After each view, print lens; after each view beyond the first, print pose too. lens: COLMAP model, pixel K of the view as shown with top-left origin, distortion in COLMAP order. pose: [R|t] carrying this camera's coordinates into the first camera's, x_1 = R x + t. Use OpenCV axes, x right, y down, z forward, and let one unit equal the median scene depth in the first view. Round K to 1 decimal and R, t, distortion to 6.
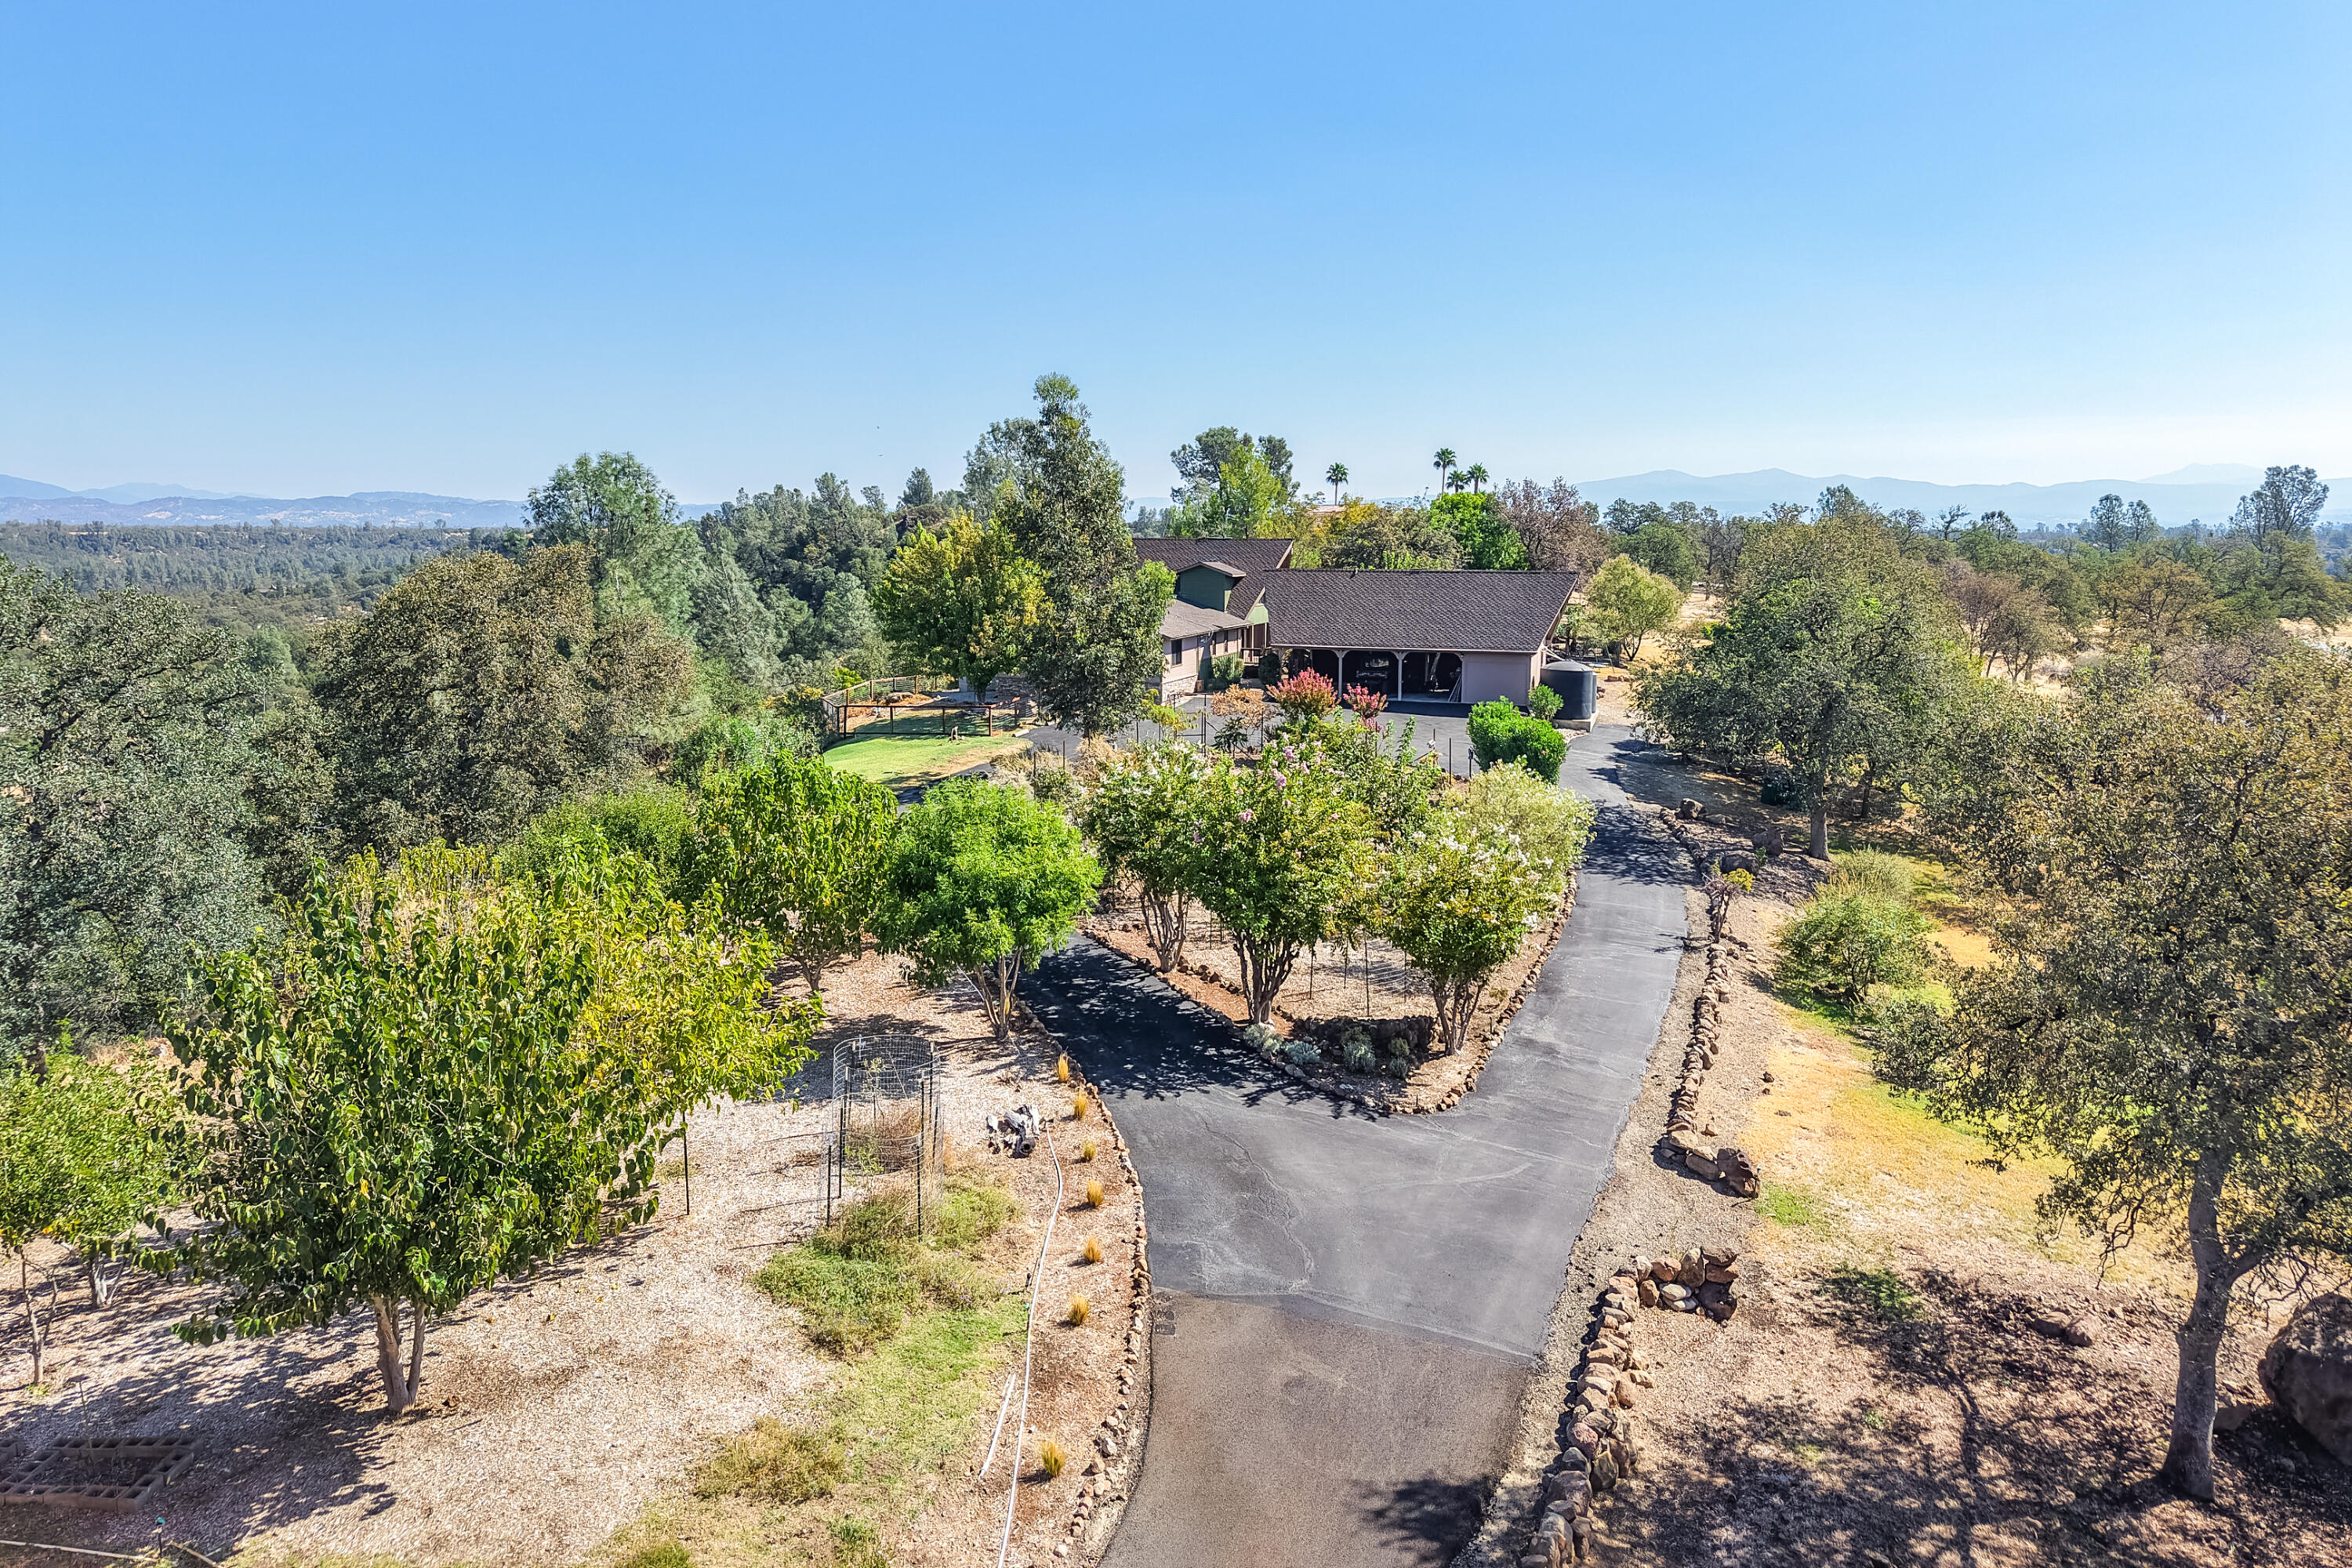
lens RADIAL K [[1598.8, 0, 1185.3], [0, 1598.8, 702.5], [0, 0, 1]] dist [0.052607, -0.040479]
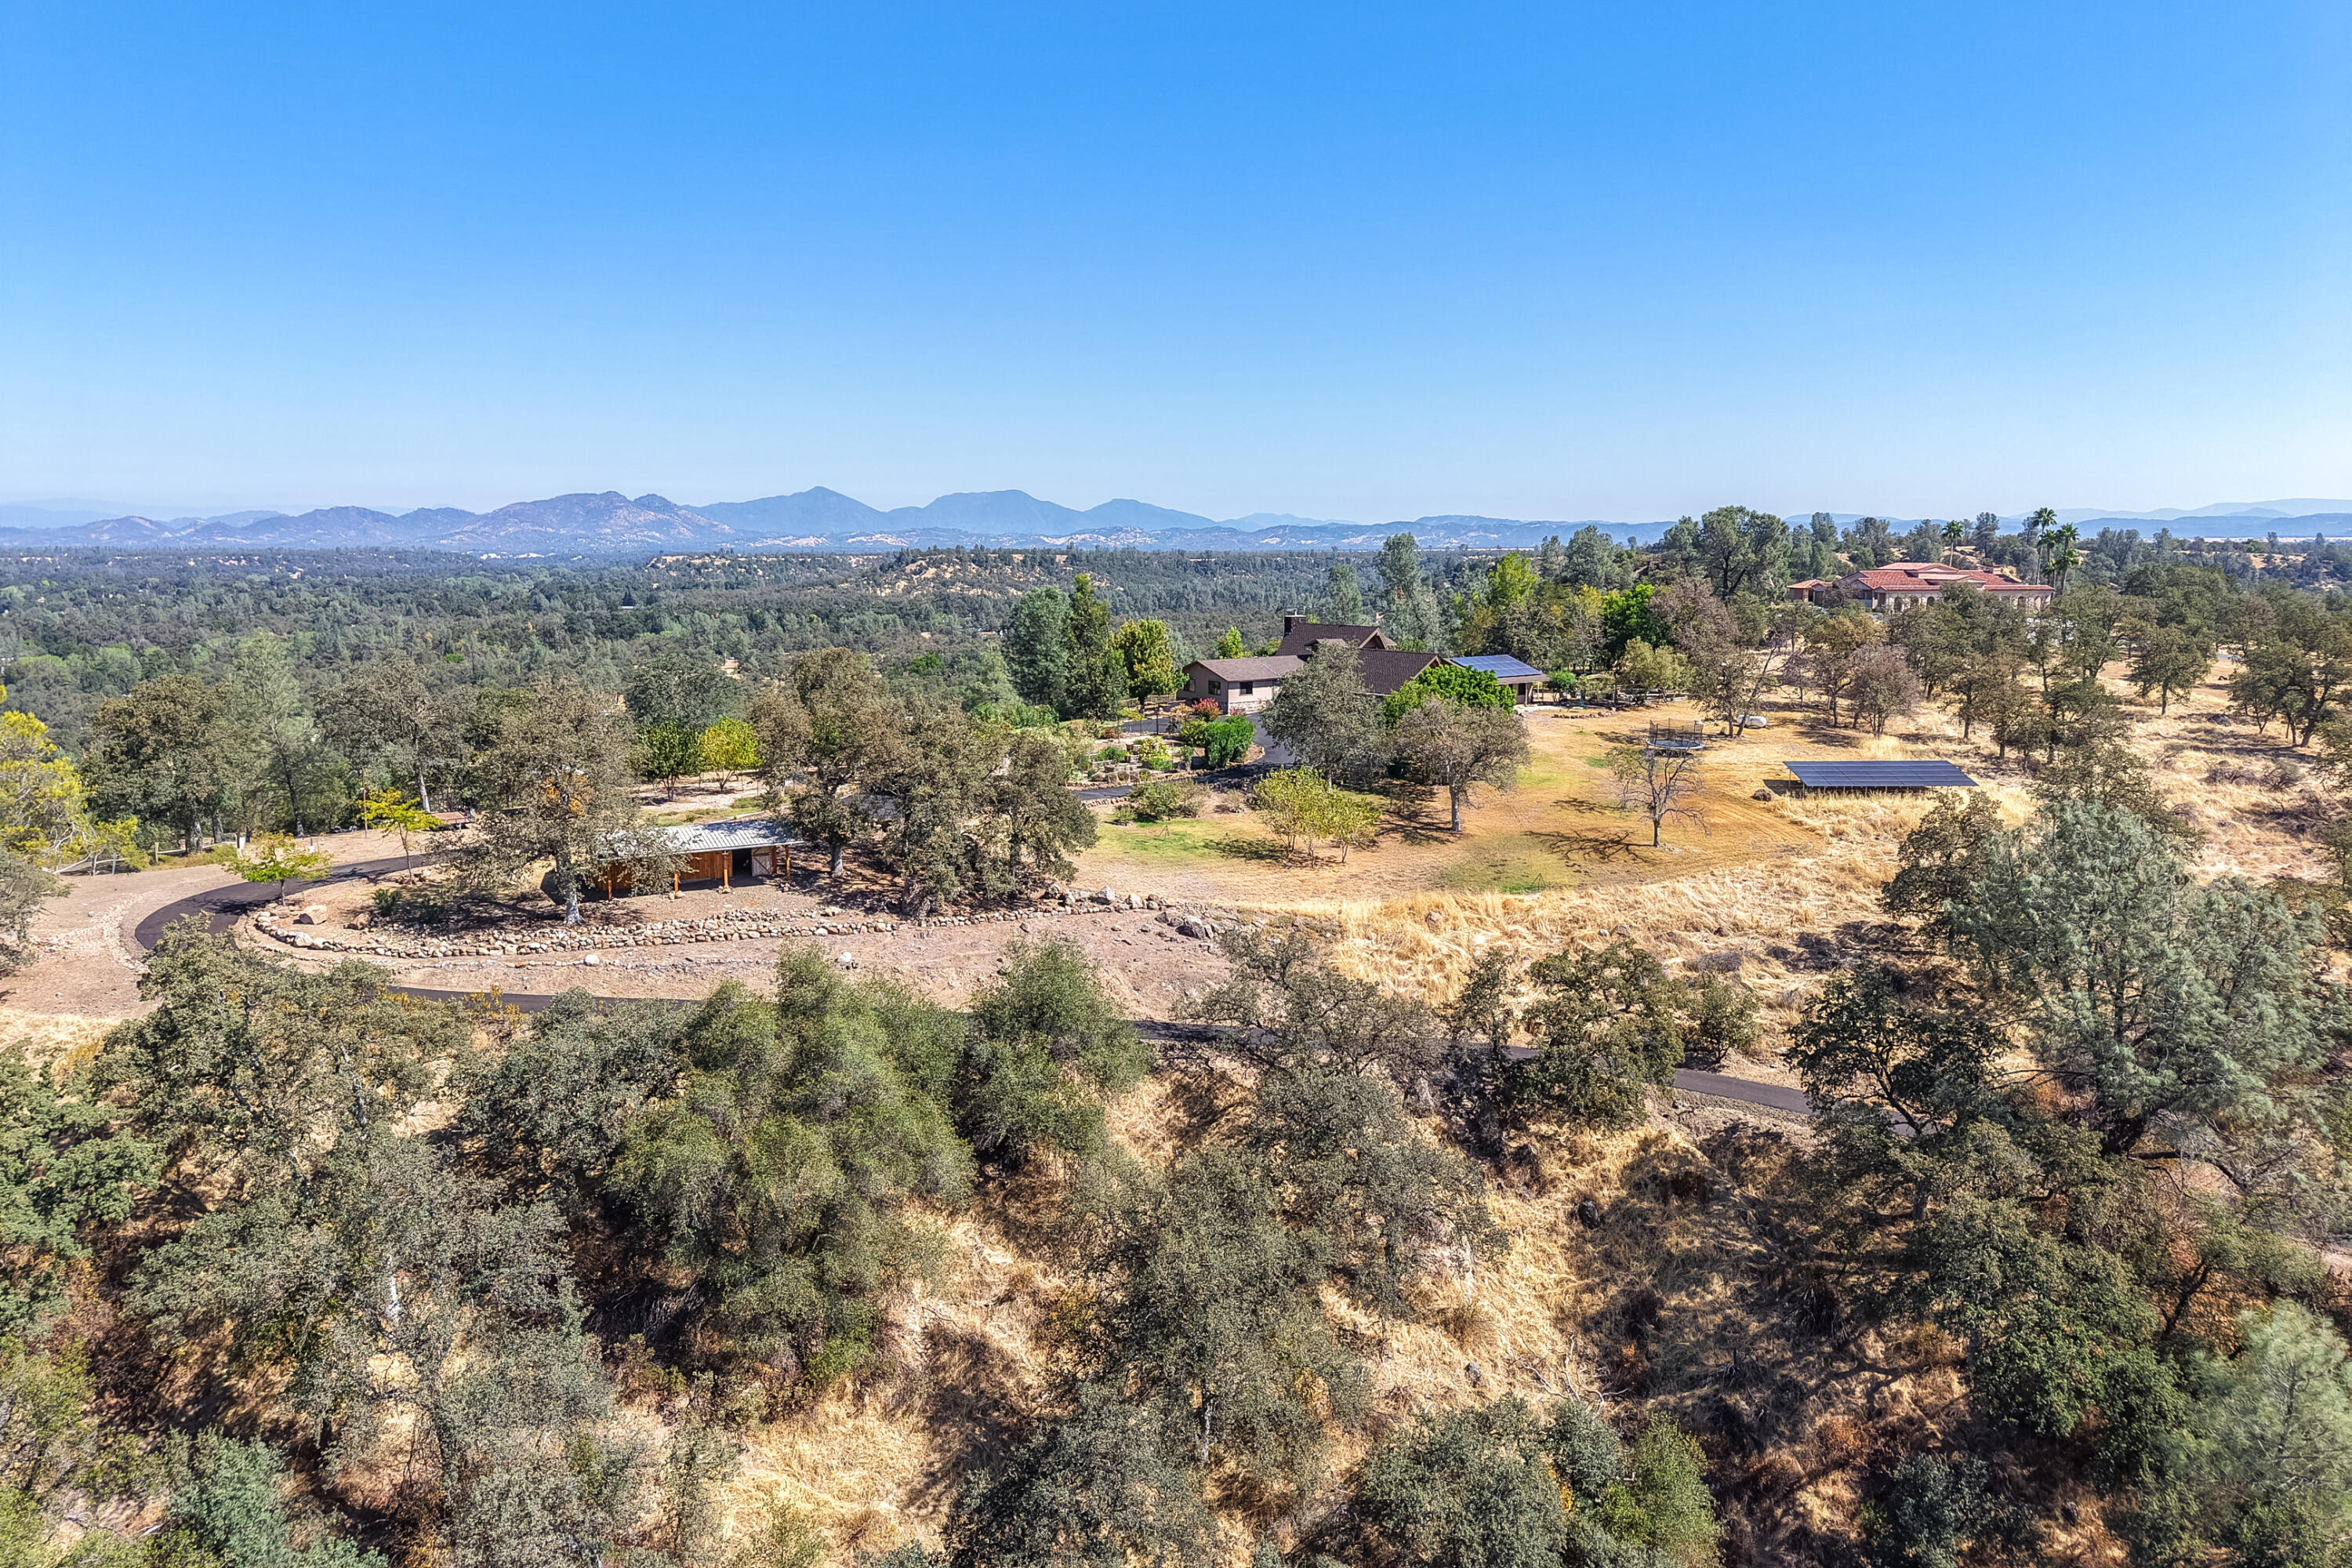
lens RADIAL K [[1586.8, 0, 1168.4], [0, 1586.8, 788.2], [0, 0, 1]] dist [0.030886, -0.043885]
pose [[0.808761, 0.079756, -0.582705, 0.409971], [-0.054051, 0.996649, 0.061393, -0.008728], [0.585649, -0.018156, 0.810361, -0.254611]]
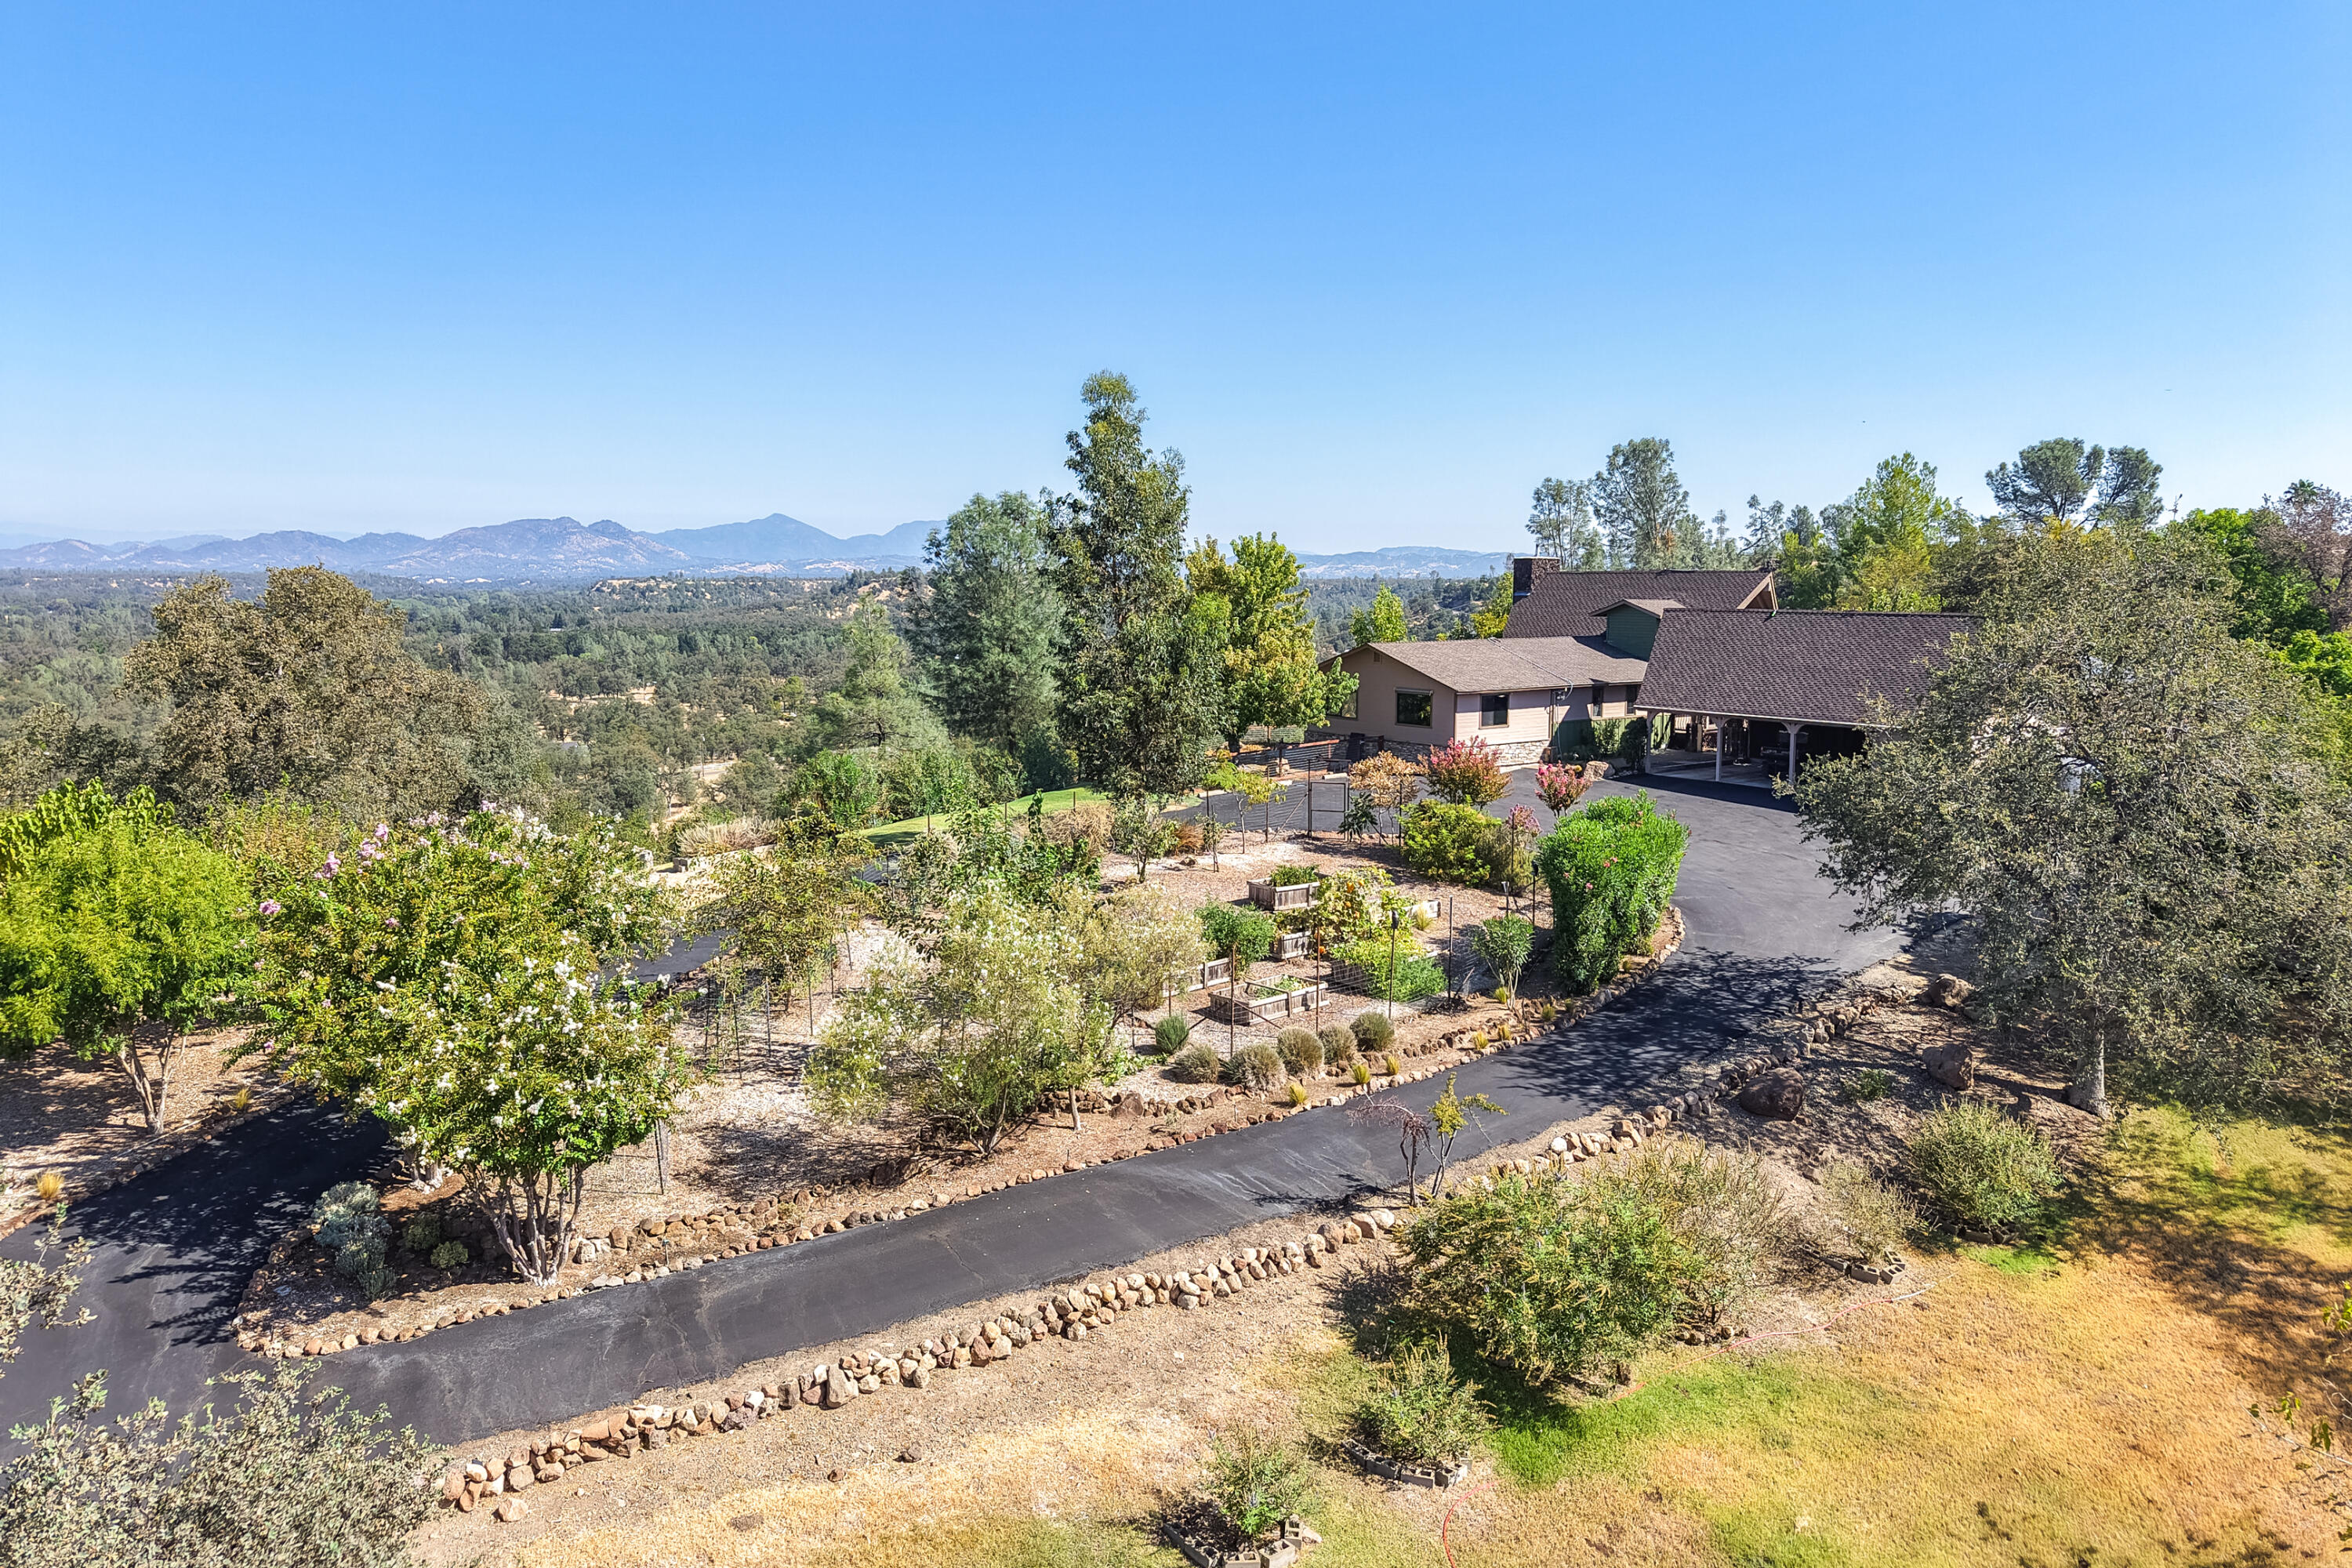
lens RADIAL K [[1586.8, 0, 1168.4], [0, 1586.8, 788.2], [0, 0, 1]] dist [0.030886, -0.043885]
pose [[0.823212, 0.070155, -0.563383, 0.119627], [-0.056569, 0.997533, 0.041559, -0.006056], [0.564909, -0.002342, 0.825150, 0.089238]]
